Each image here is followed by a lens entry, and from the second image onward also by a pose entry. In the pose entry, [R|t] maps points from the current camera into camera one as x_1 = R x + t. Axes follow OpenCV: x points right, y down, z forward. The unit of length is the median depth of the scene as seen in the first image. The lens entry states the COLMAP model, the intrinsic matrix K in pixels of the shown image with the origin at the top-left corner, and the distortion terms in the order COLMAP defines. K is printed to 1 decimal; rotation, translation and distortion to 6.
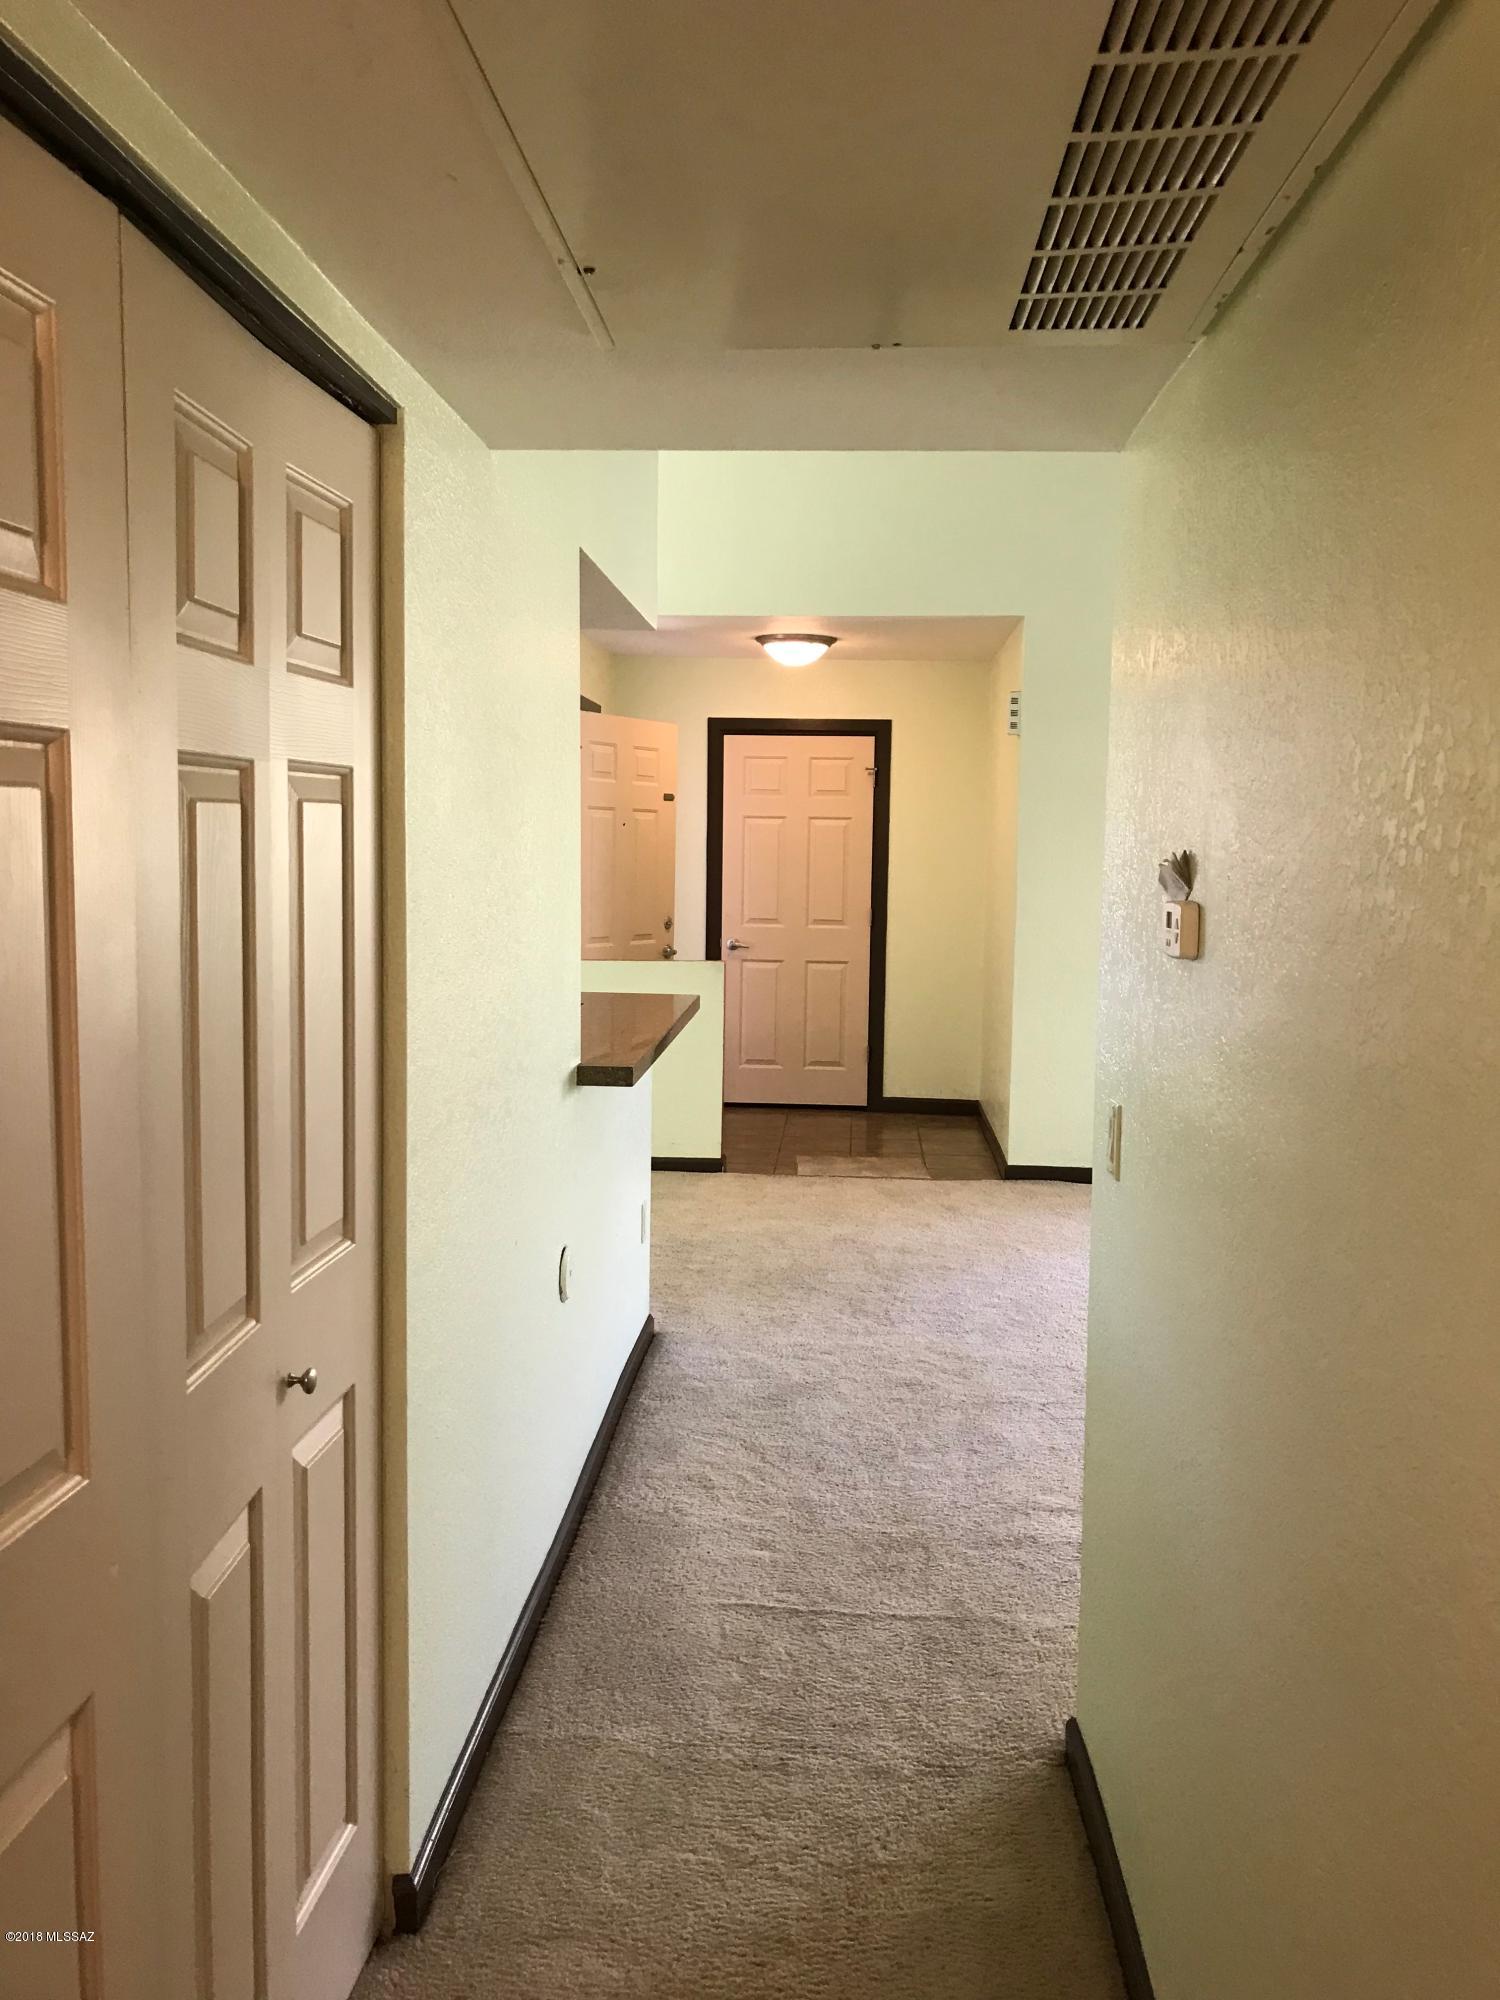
lens RADIAL K [[1648.1, 0, 733.7], [0, 1648.1, 992.1], [0, 0, 1]] dist [0.008295, -0.007524]
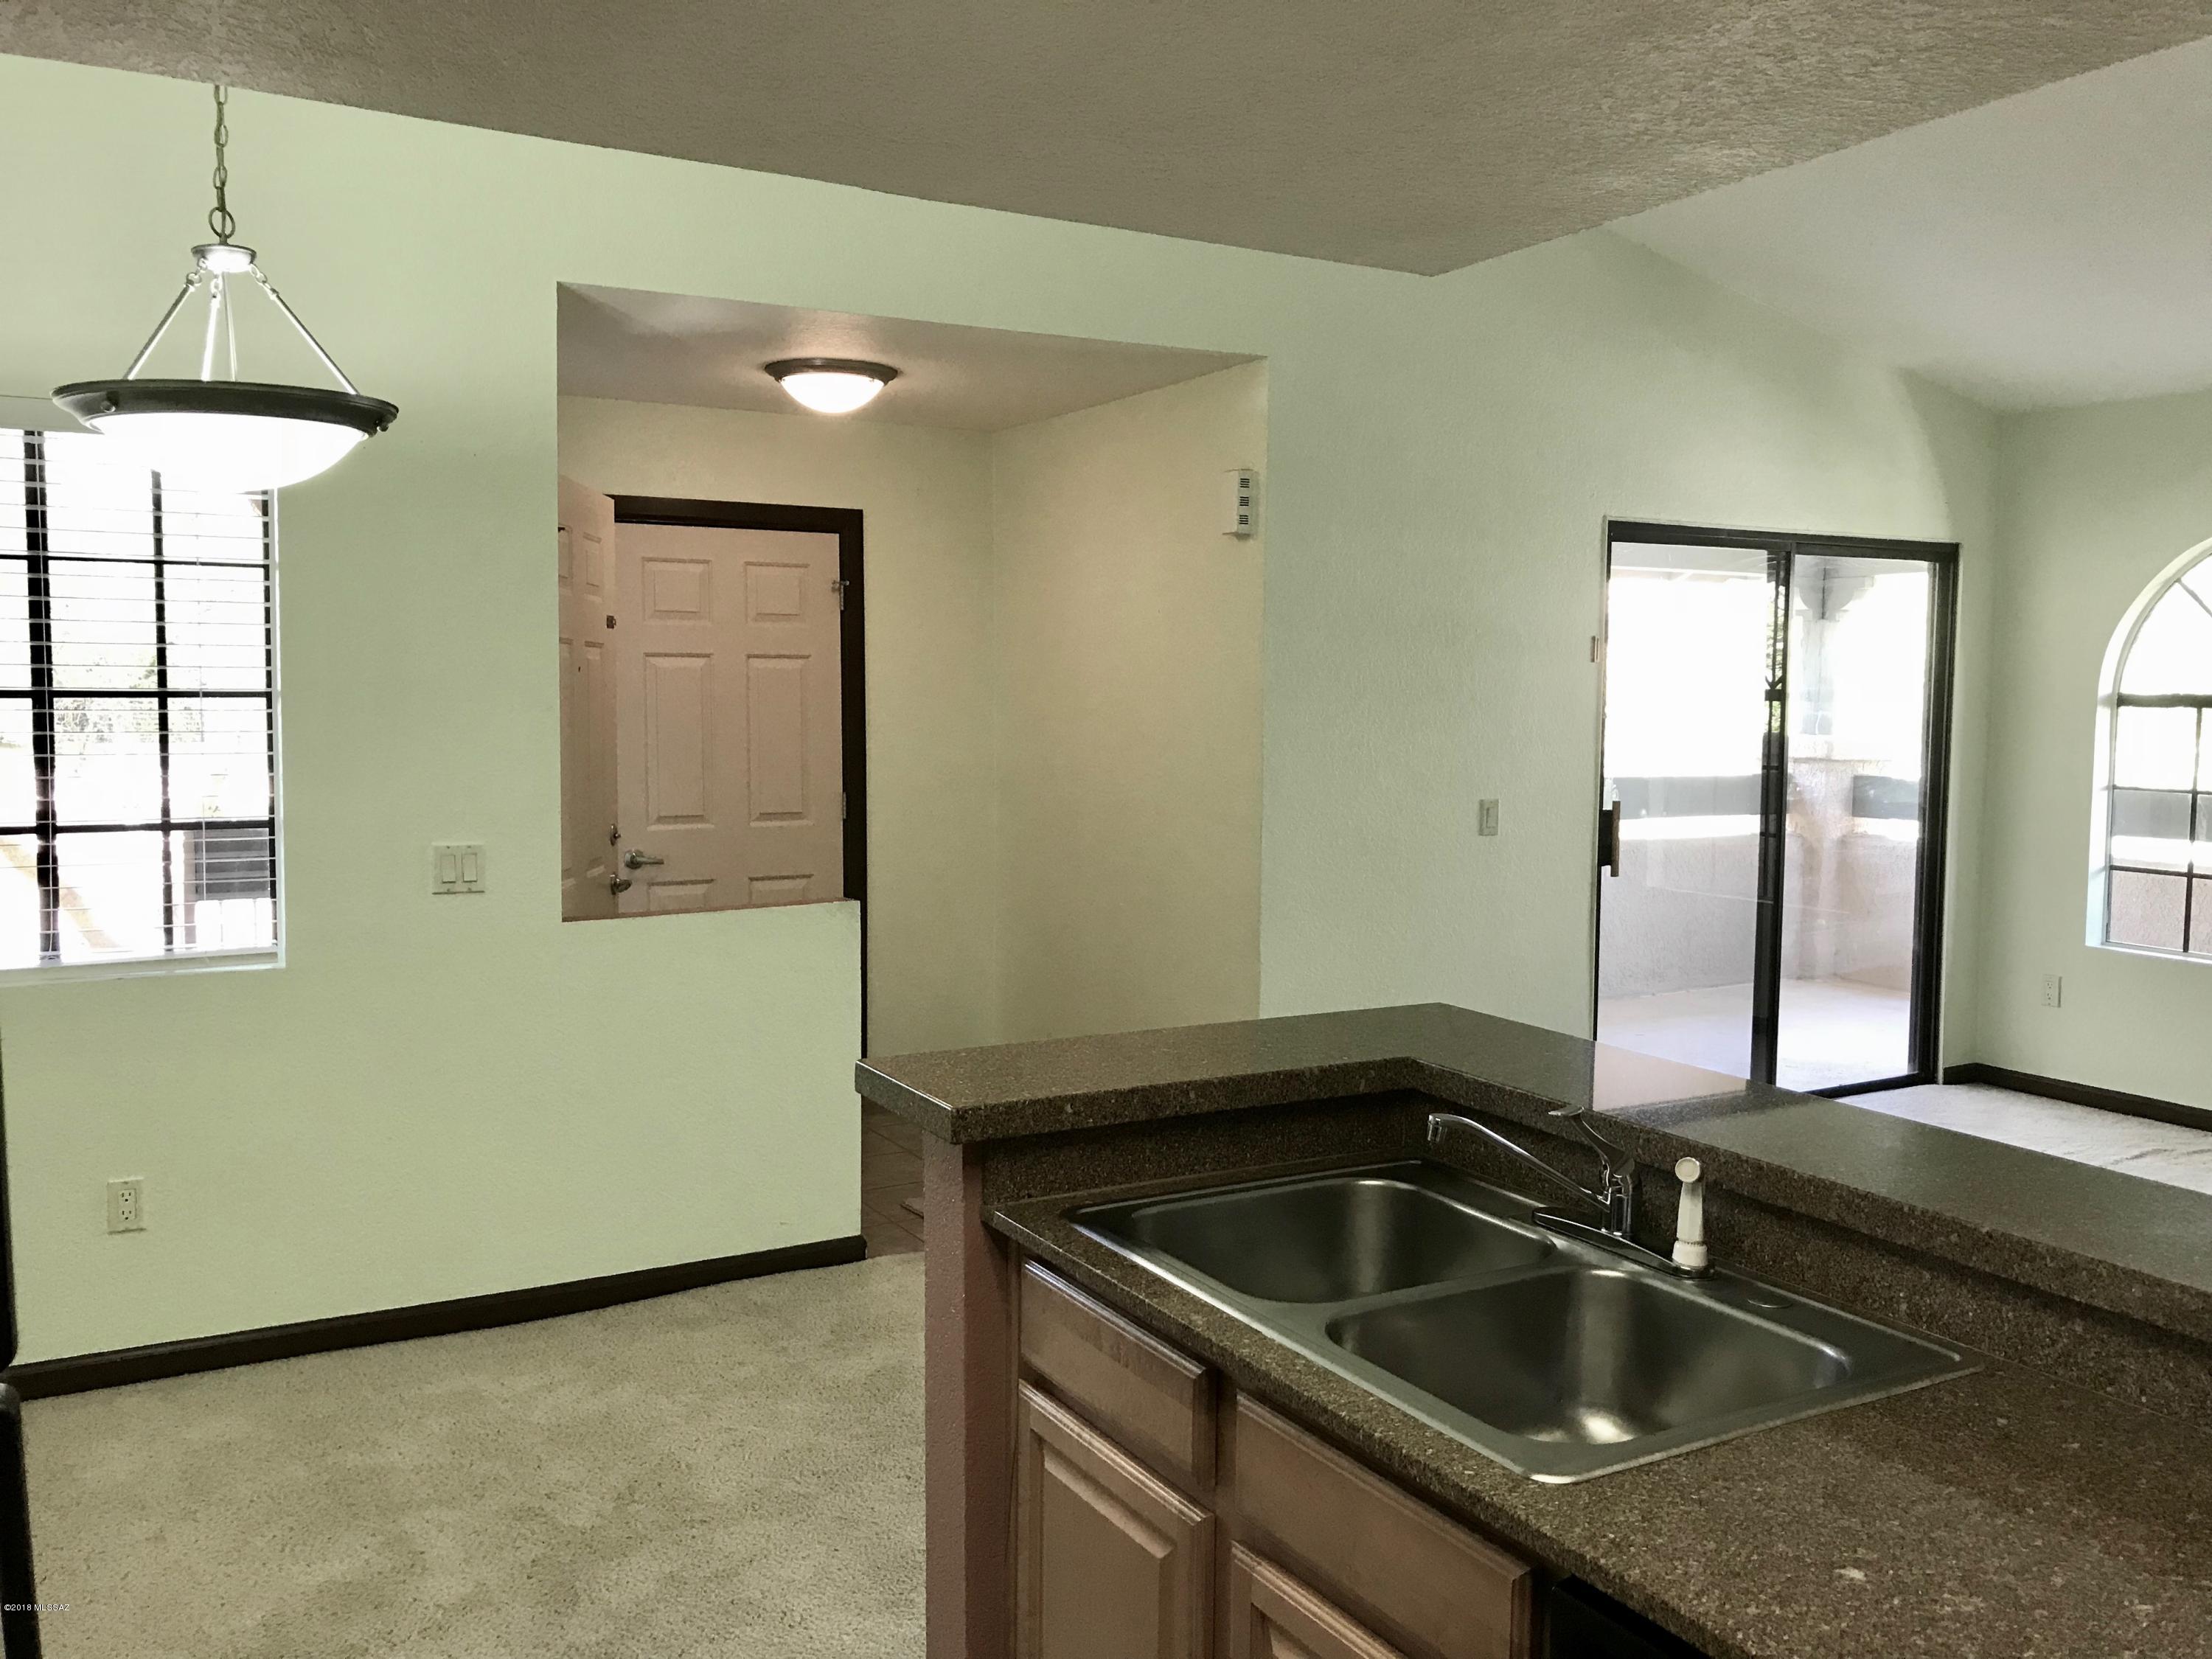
lens RADIAL K [[1822.8, 0, 1109.9], [0, 1822.8, 818.7], [0, 0, 1]] dist [0.008295, -0.007524]
pose [[0.829630, -0.052874, 0.555804, -0.260404], [0.060811, 0.998141, 0.004184, -0.040457], [-0.554992, 0.030328, 0.831303, 0.364163]]
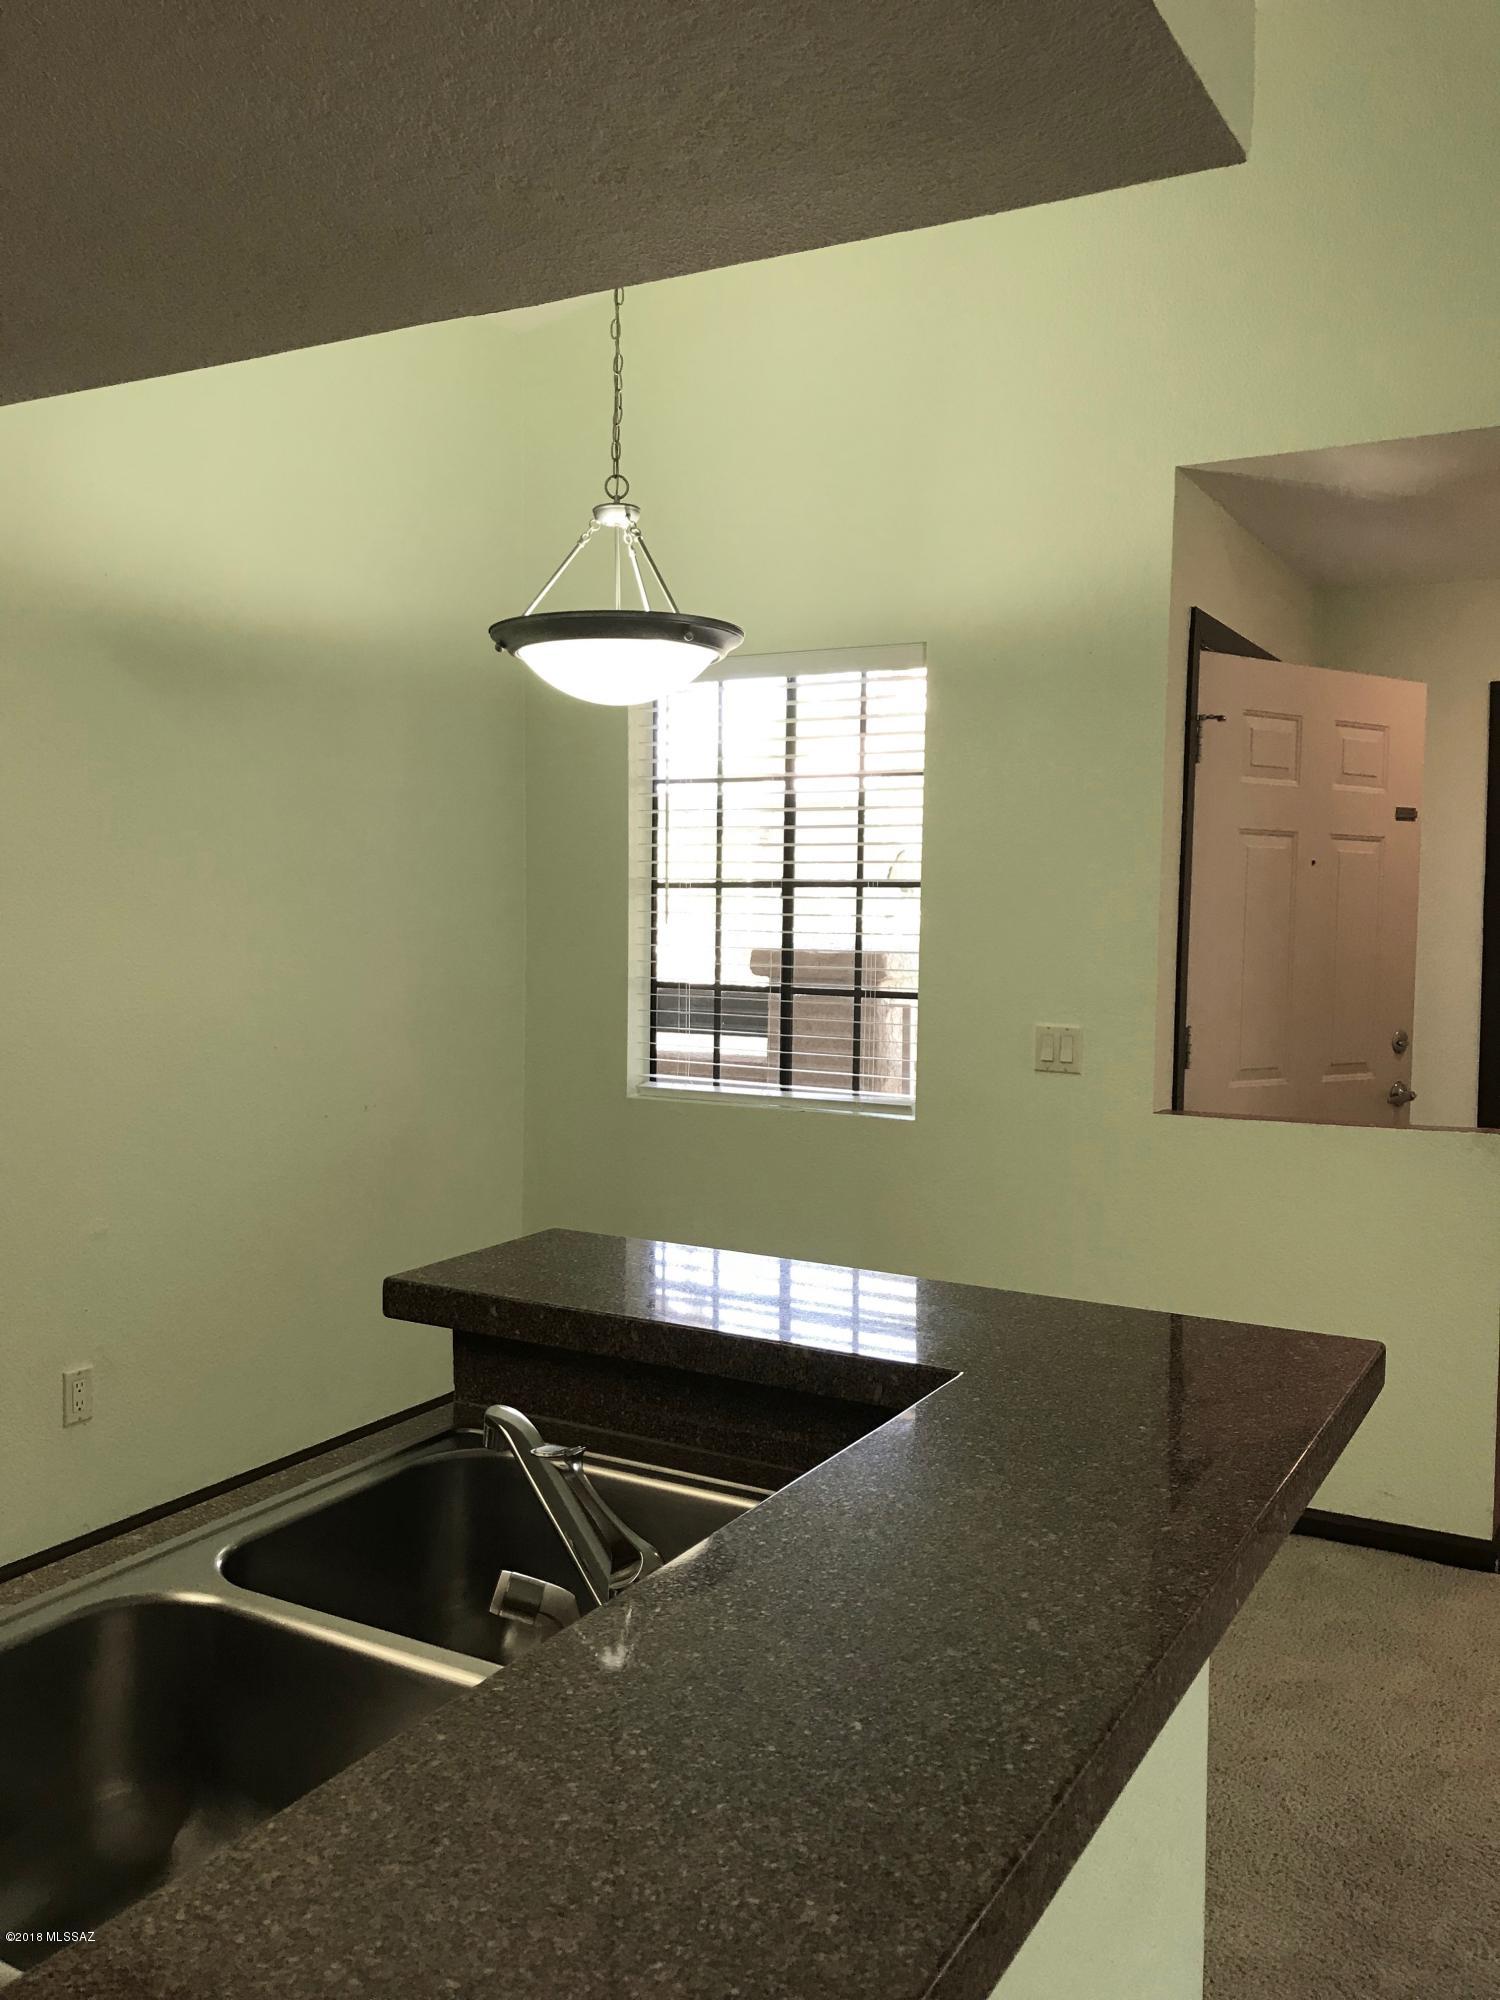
lens RADIAL K [[1648.1, 0, 756.2], [0, 1648.1, 994.8], [0, 0, 1]] dist [0.008295, -0.007524]
pose [[0.902607, 0.016078, -0.430166, 0.002837], [-0.035030, 0.998731, -0.036174, -0.030683], [0.429038, 0.047719, 0.902025, 0.416051]]
